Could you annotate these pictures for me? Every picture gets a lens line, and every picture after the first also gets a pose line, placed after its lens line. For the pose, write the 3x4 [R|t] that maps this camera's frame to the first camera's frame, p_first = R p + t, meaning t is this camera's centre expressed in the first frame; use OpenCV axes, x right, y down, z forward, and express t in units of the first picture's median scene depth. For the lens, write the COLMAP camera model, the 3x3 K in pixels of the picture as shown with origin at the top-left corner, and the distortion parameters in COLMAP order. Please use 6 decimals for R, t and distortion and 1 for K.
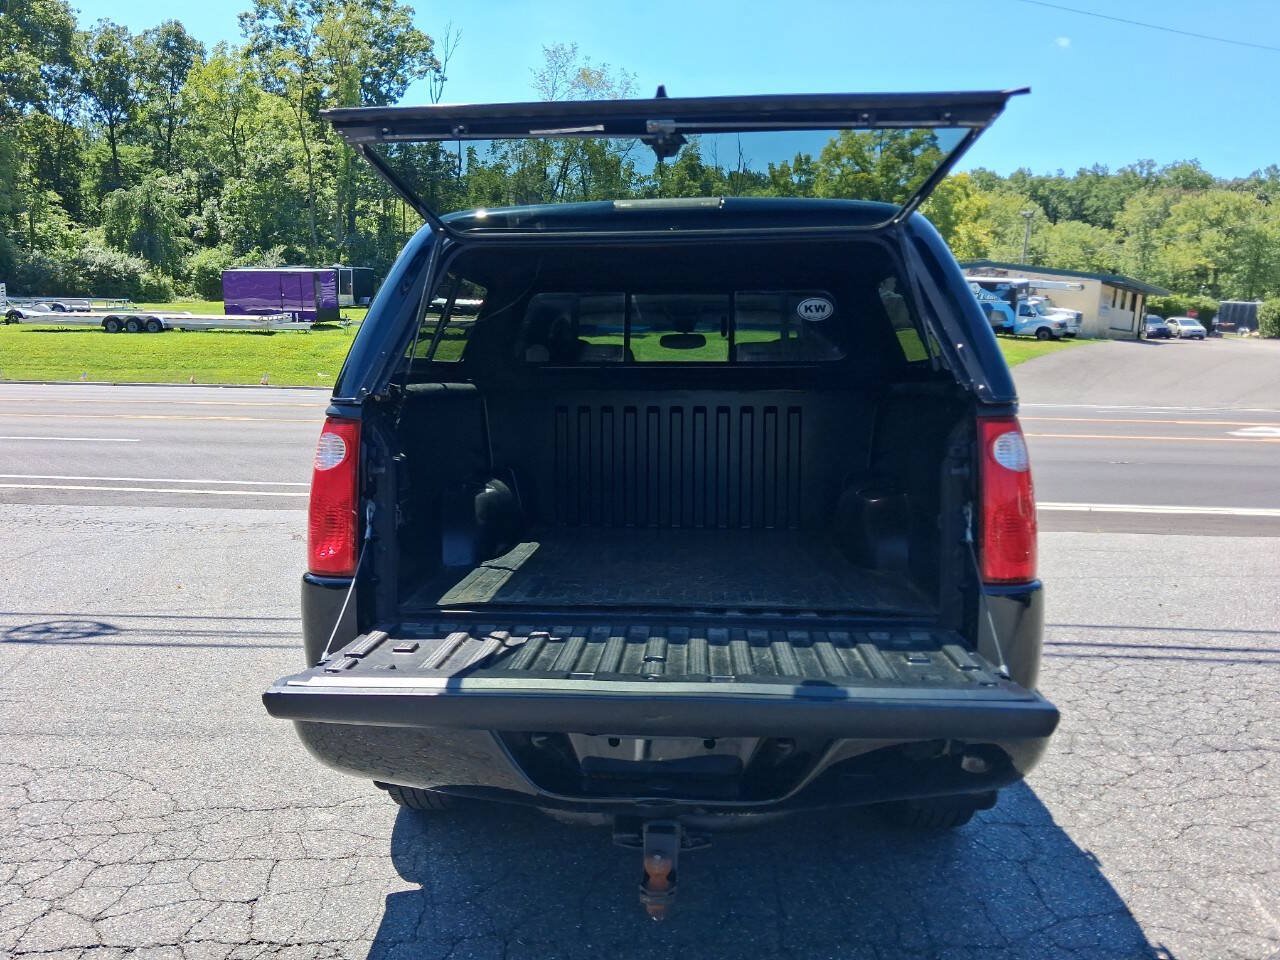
lens RADIAL K [[1032.9, 0, 650.8], [0, 1032.9, 478.5], [0, 0, 1]] dist [0.006239, -0.009861]
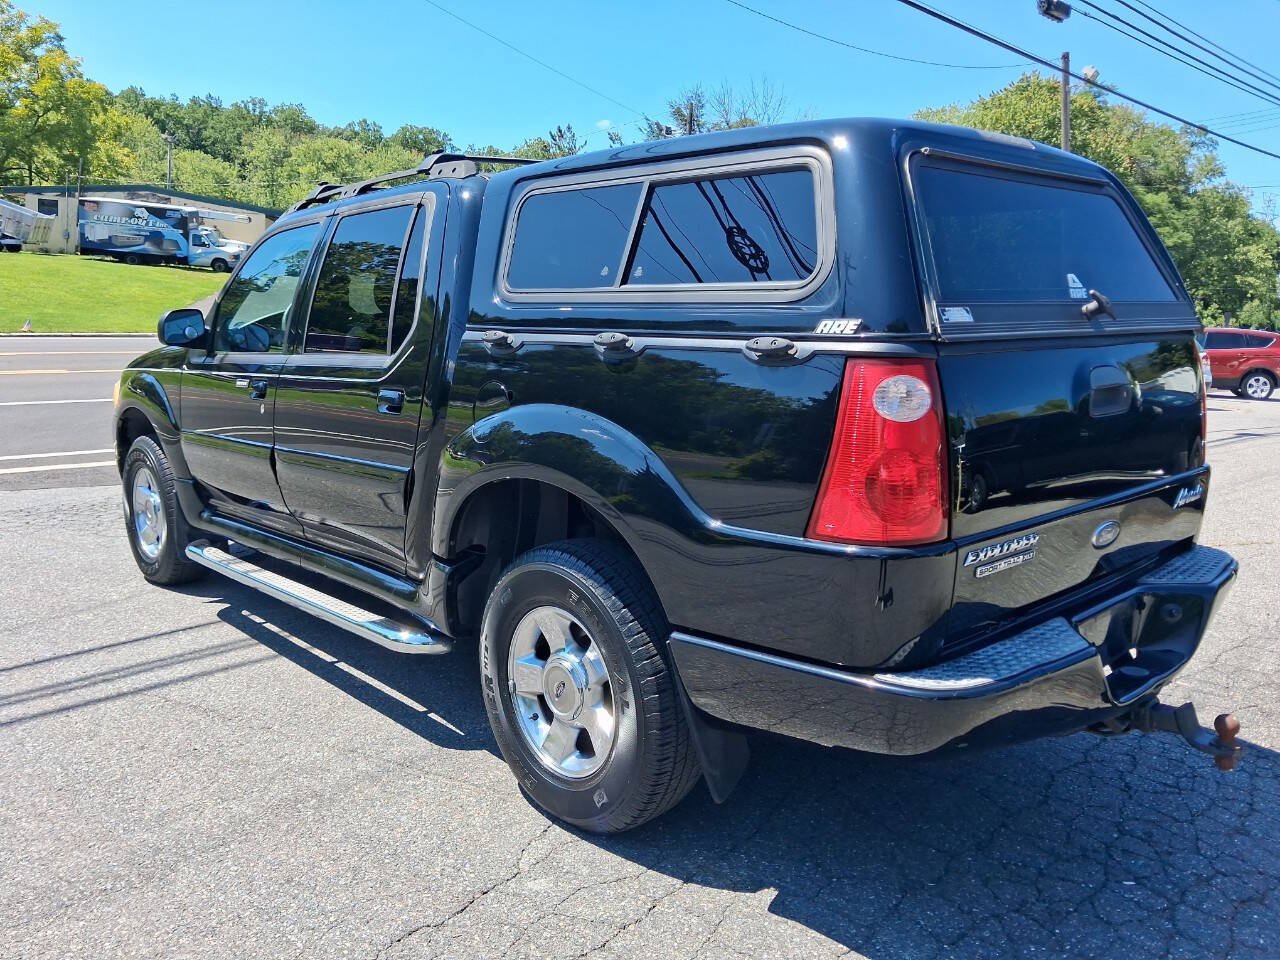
lens RADIAL K [[1004.8, 0, 648.7], [0, 1004.8, 484.2], [0, 0, 1]] dist [0.000049, -0.004314]
pose [[0.680795, -0.125045, 0.721722, -0.059905], [0.070978, 0.991946, 0.104910, -0.003250], [-0.729027, -0.020196, 0.684187, 0.034148]]
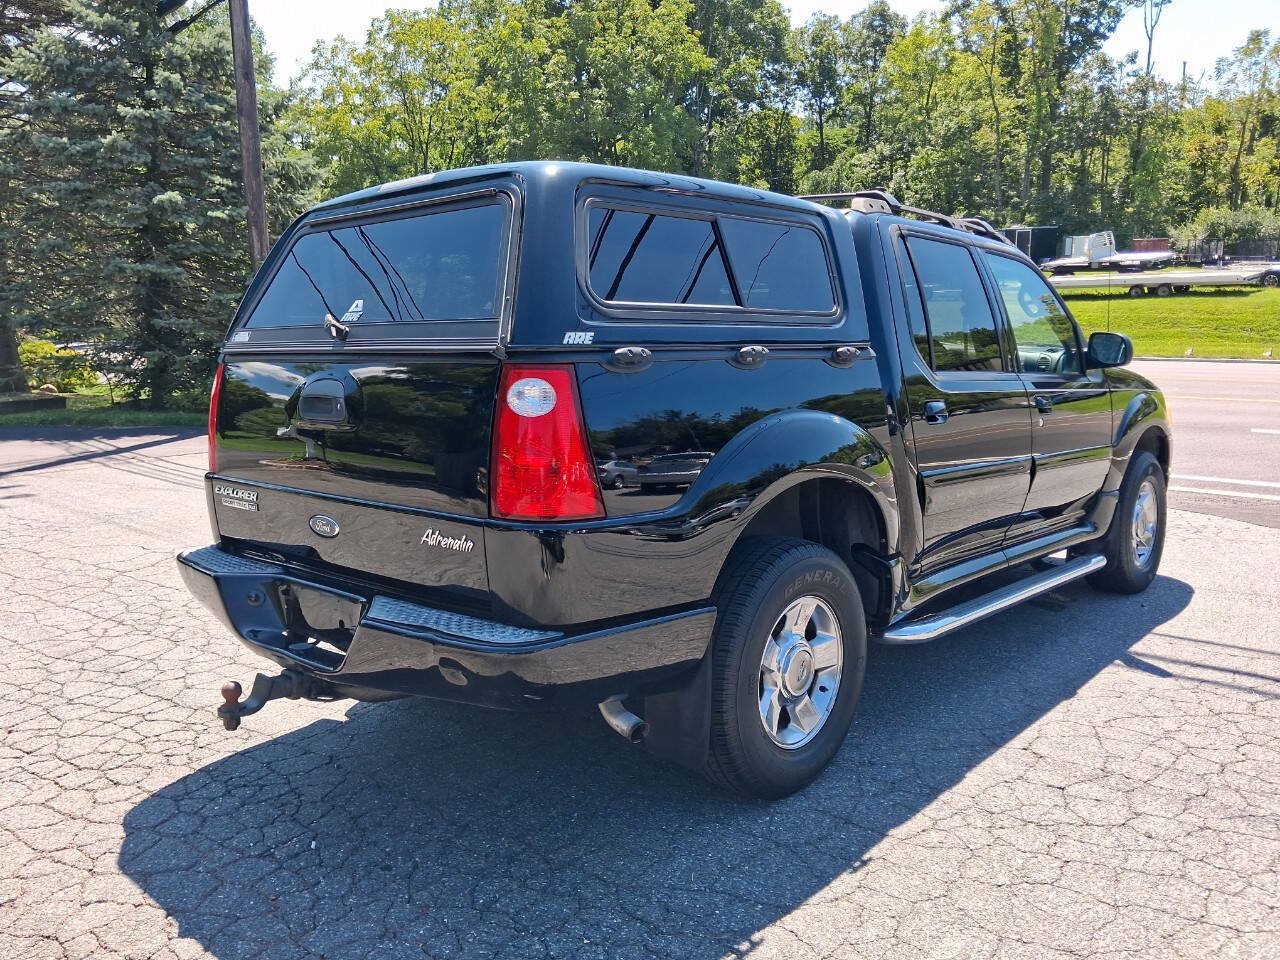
lens RADIAL K [[1050.2, 0, 637.2], [0, 1050.2, 507.4], [0, 0, 1]] dist [0.001323, 0.017753]
pose [[0.772956, 0.091728, -0.627794, 0.061375], [-0.056483, 0.995513, 0.075912, -0.000177], [0.631941, -0.023217, 0.774669, 0.013208]]
